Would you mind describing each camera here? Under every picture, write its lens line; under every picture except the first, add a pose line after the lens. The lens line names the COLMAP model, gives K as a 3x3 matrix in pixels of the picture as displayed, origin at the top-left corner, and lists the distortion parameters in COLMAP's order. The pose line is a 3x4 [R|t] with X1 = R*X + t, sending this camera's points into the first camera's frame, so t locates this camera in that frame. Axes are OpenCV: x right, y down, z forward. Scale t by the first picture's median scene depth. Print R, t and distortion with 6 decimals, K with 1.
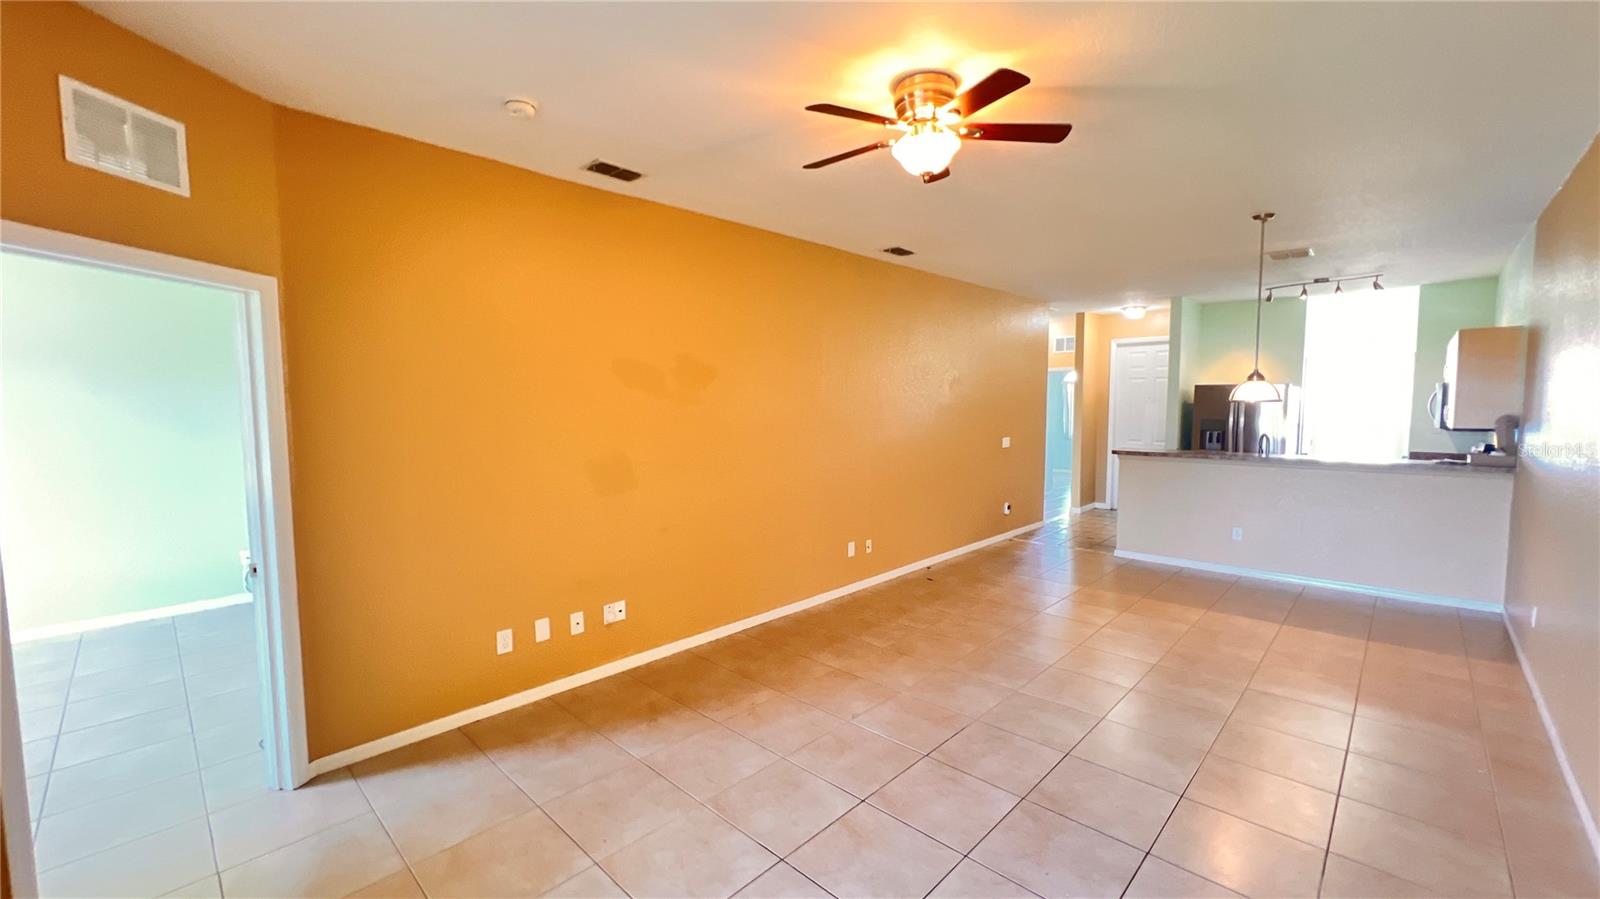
lens RADIAL K [[635.5, 0, 800.0], [0, 635.5, 449.5], [0, 0, 1]] dist [0.001726, 0.000141]
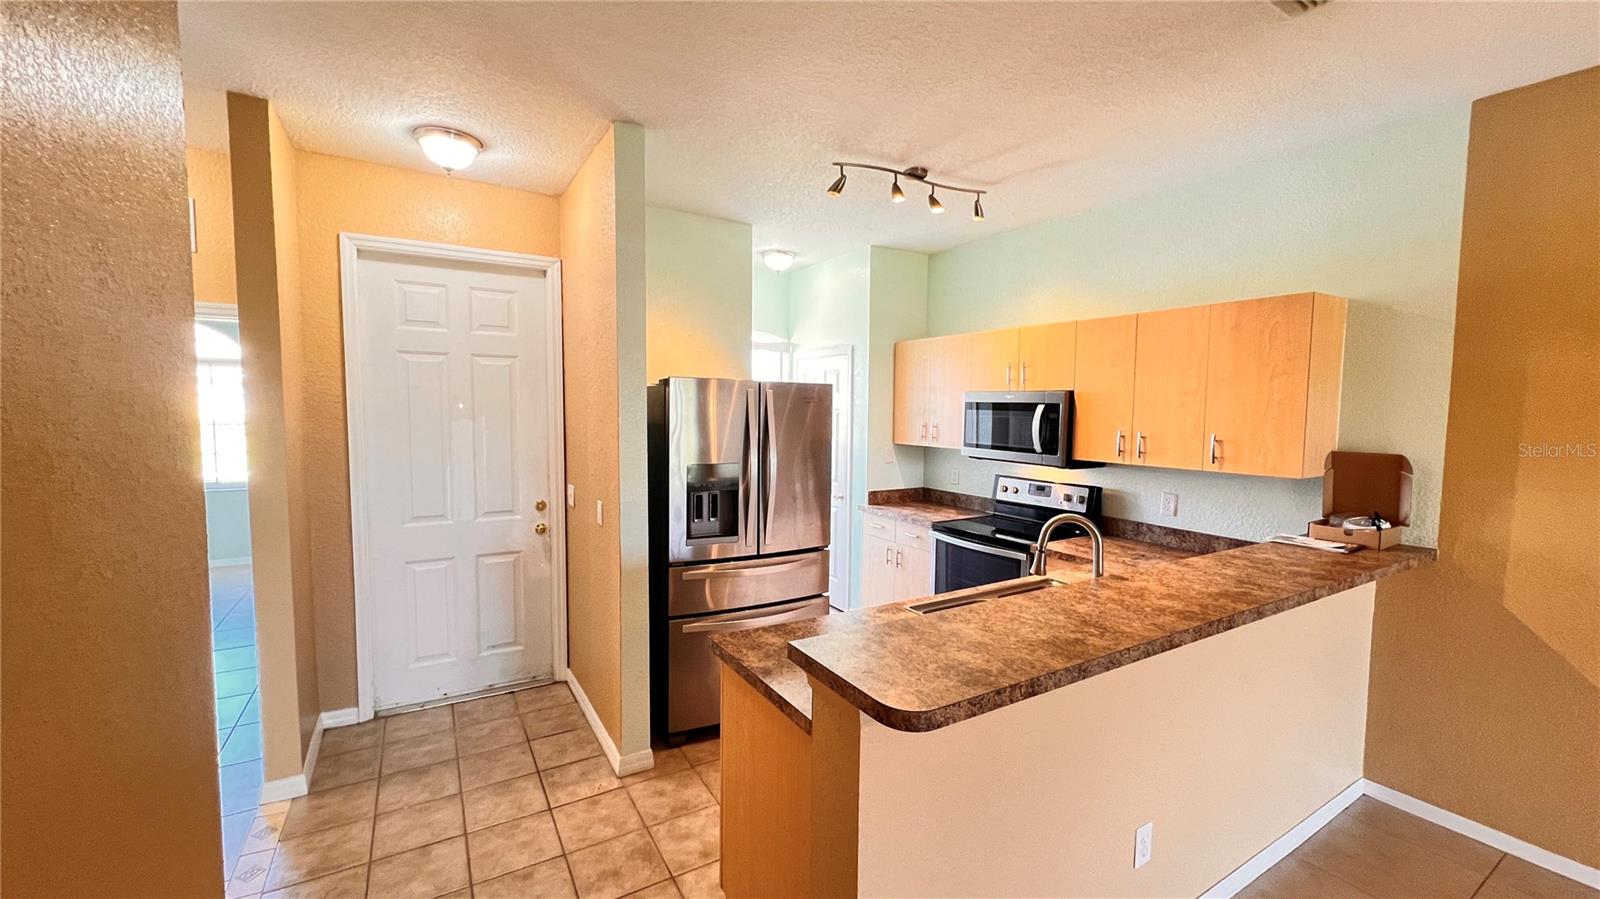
lens RADIAL K [[635.5, 0, 800.0], [0, 635.5, 449.5], [0, 0, 1]] dist [0.001726, 0.000141]
pose [[0.257907, -0.054715, 0.964619, 0.282642], [0.058257, 0.997459, 0.041002, -0.071692], [-0.964412, 0.045621, 0.260439, 0.876354]]
